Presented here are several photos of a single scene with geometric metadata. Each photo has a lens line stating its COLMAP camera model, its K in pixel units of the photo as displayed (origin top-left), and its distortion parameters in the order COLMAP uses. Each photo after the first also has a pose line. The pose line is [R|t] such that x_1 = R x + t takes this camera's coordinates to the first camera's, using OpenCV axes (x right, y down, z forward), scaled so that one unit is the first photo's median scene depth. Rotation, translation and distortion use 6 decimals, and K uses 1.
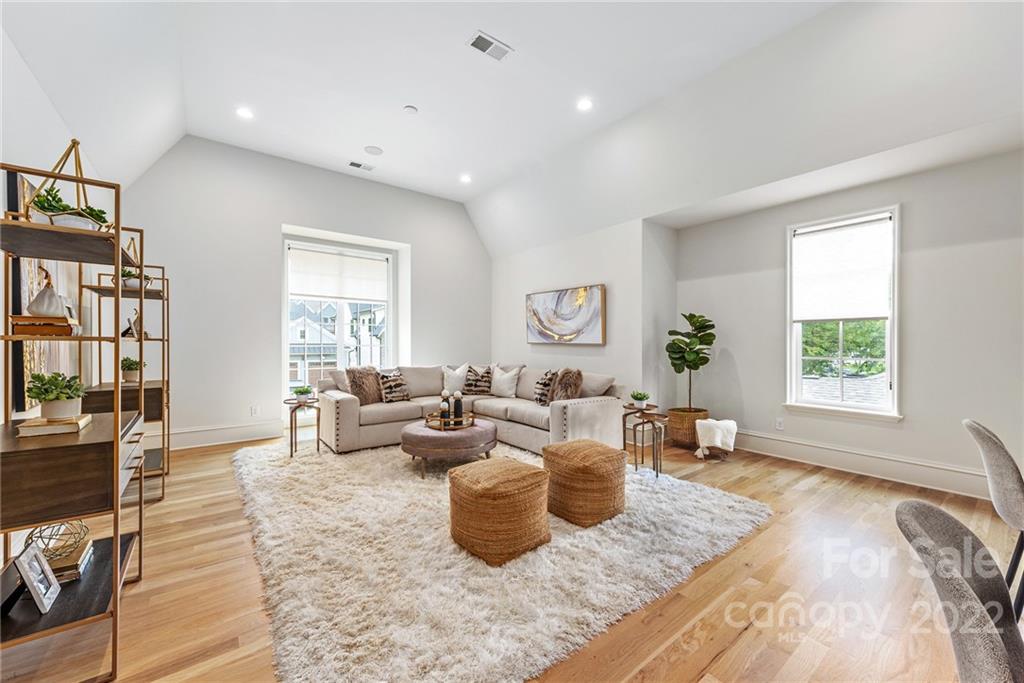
lens RADIAL K [[399.7, 0, 520.5], [0, 399.7, 342.7], [0, 0, 1]] dist [0.002838, -0.000762]
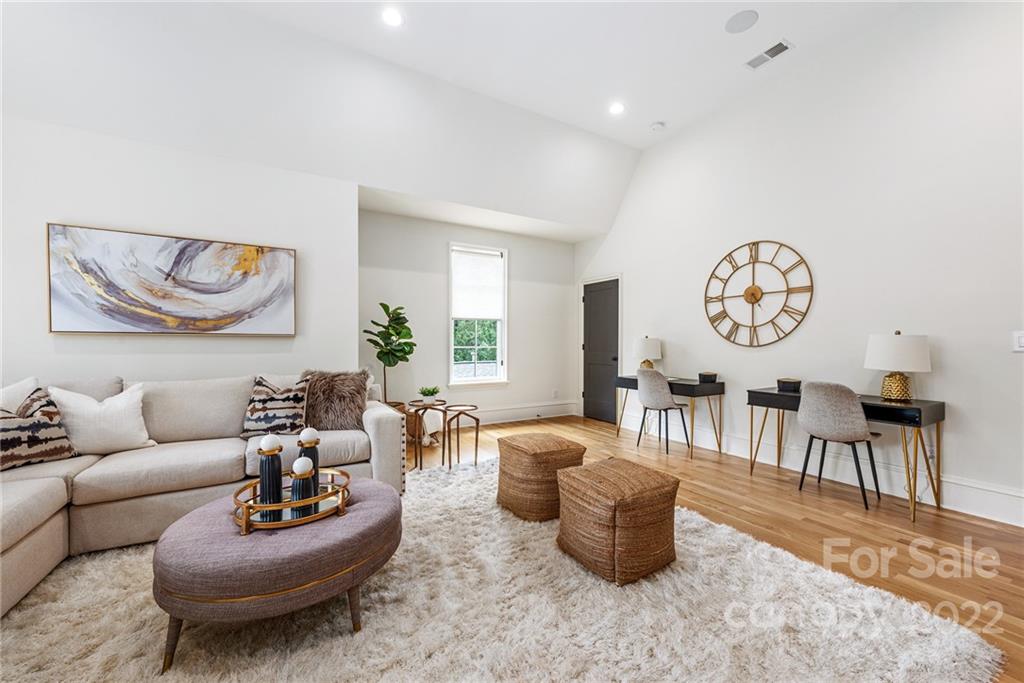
lens RADIAL K [[399.7, 0, 520.8], [0, 399.7, 343.2], [0, 0, 1]] dist [0.002838, -0.000762]
pose [[0.131774, -0.004742, 0.991268, -0.469141], [0.000990, 0.999989, 0.004652, 0.015633], [-0.991279, 0.000368, 0.131777, 0.548318]]
